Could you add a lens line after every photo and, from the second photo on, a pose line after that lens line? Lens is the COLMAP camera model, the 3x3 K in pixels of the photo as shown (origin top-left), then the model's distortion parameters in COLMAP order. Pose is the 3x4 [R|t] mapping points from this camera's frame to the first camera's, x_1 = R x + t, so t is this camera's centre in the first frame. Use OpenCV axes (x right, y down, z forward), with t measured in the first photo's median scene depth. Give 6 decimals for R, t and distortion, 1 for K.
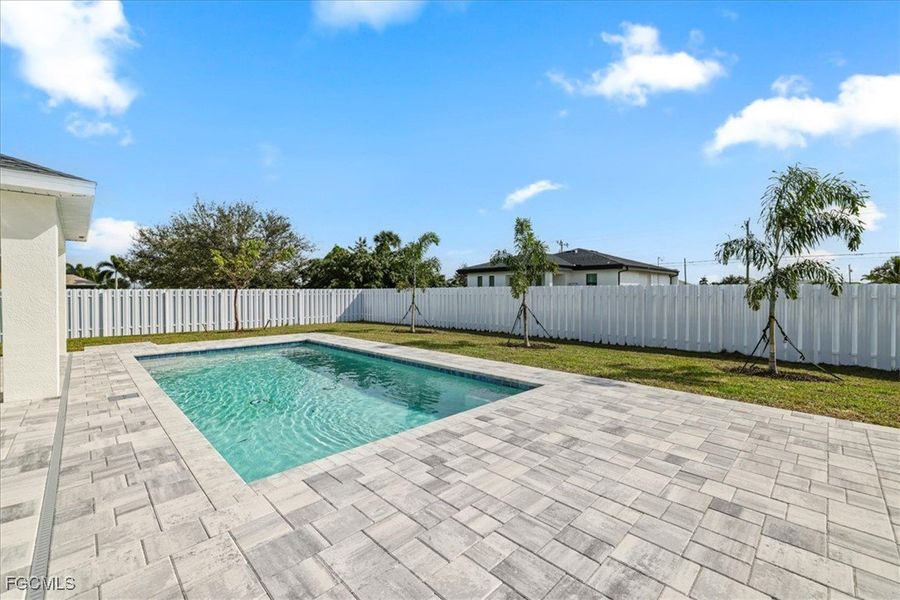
lens RADIAL K [[376.9, 0, 447.8], [0, 376.9, 295.8], [0, 0, 1]] dist [0.001789, 0.000118]
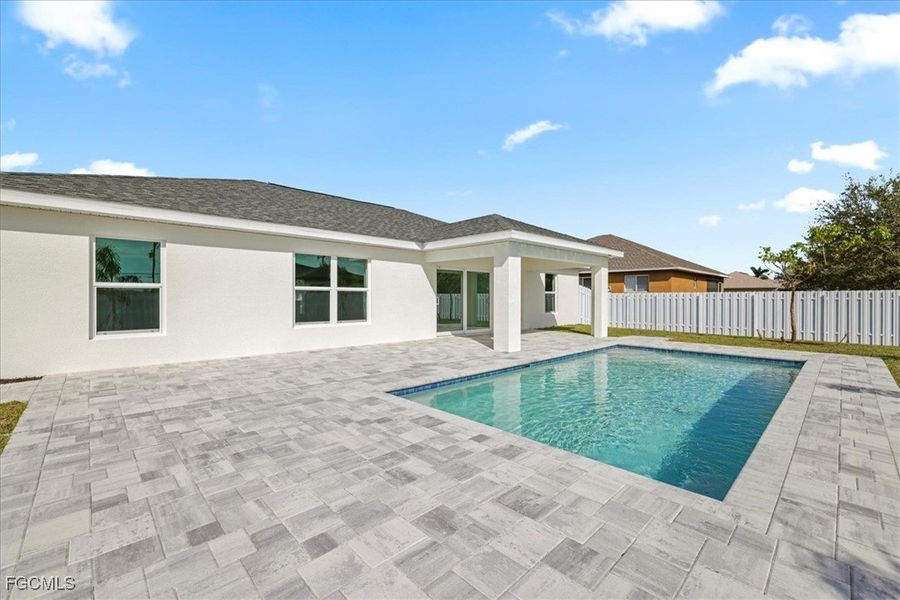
lens RADIAL K [[376.9, 0, 450.3], [0, 376.9, 296.7], [0, 0, 1]] dist [0.001789, 0.000118]
pose [[-0.016936, 0.001781, -0.999855, 0.389791], [-0.008290, 0.999964, 0.001922, 0.000563], [0.999822, 0.008321, -0.016921, 0.383921]]
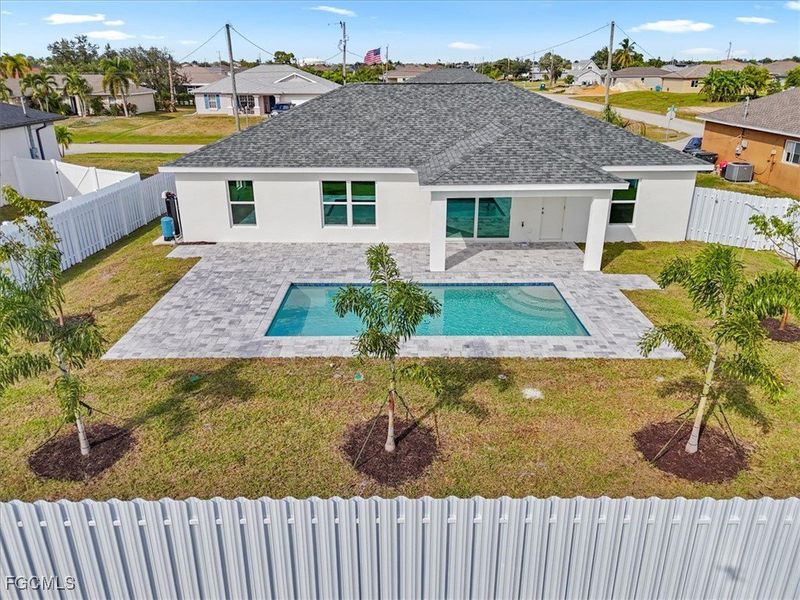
lens RADIAL K [[583.9, 0, 401.3], [0, 583.9, 304.9], [0, 0, 1]] dist [0.043749, -0.029169]
pose [[-0.700696, 0.269369, -0.660655, 0.840168], [-0.001438, 0.925453, 0.378860, -0.488818], [0.713458, 0.266416, -0.648074, 1.719545]]
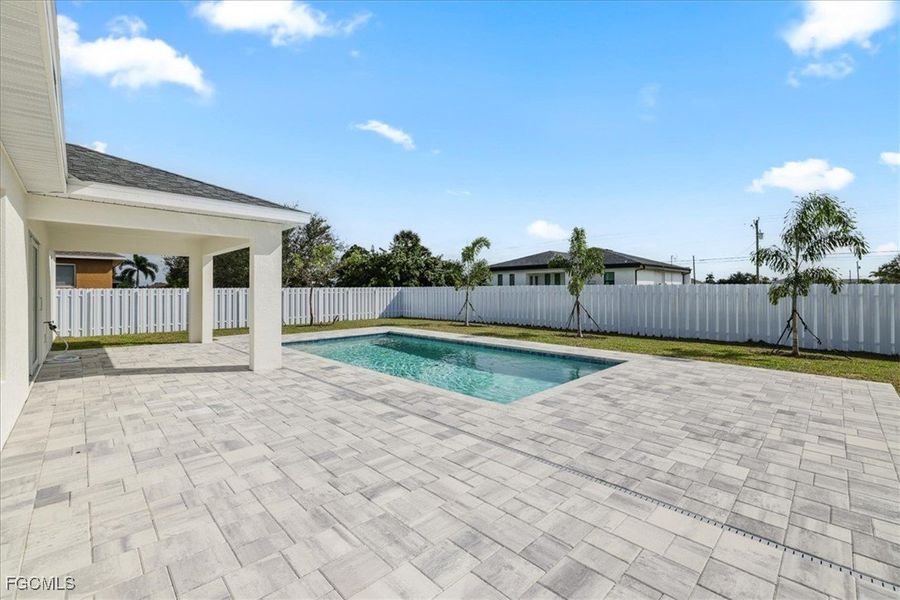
lens RADIAL K [[376.9, 0, 454.8], [0, 376.9, 287.3], [0, 0, 1]] dist [0.001789, 0.000118]
pose [[0.999998, -0.001395, -0.001609, -0.206534], [0.001370, 0.999880, -0.015459, -0.002994], [0.001630, 0.015457, 0.999879, -0.199282]]
